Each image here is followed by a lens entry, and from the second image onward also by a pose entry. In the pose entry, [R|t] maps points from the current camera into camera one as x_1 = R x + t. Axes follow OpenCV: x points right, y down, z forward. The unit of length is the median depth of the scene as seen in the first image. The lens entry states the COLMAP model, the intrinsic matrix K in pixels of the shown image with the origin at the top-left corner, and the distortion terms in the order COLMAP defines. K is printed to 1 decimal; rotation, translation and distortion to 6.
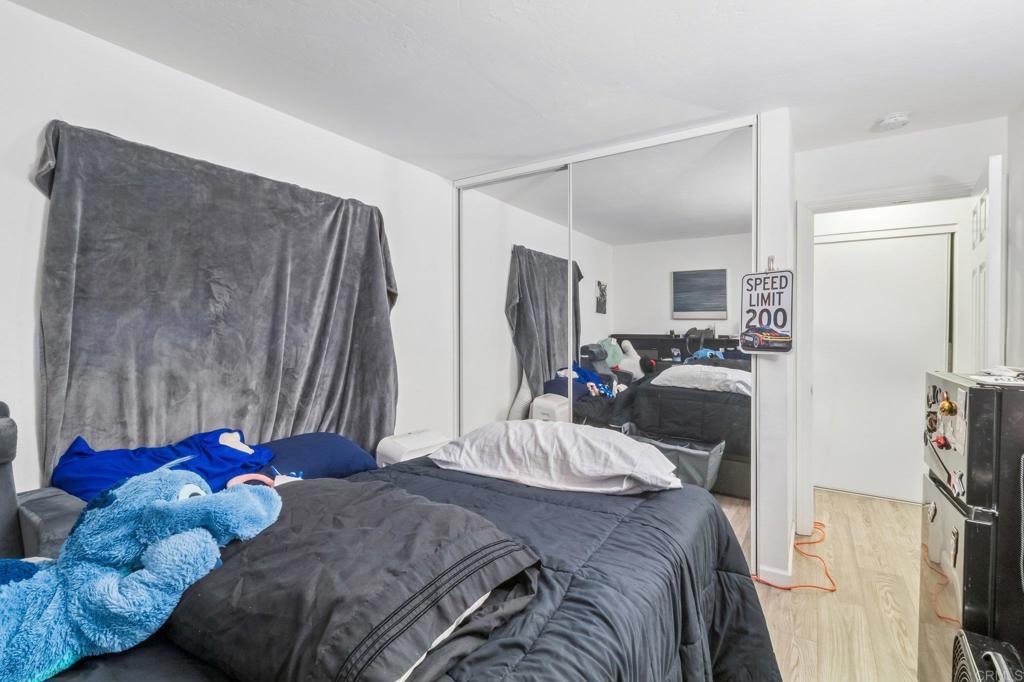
lens RADIAL K [[473.2, 0, 507.1], [0, 473.2, 337.3], [0, 0, 1]] dist [-0.002664, 0.000808]
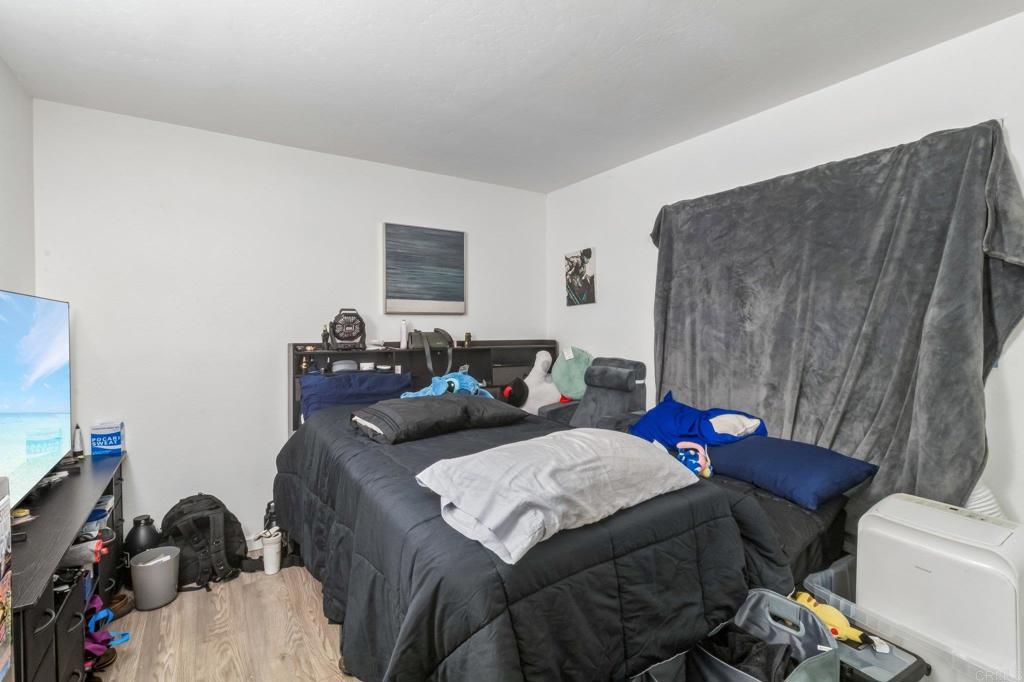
lens RADIAL K [[473.2, 0, 507.1], [0, 473.2, 337.3], [0, 0, 1]] dist [-0.002664, 0.000808]
pose [[-0.390466, 0.026690, -0.920231, 0.817480], [-0.008367, 0.999435, 0.032538, -0.022995], [0.920580, 0.020405, -0.390022, 1.054081]]
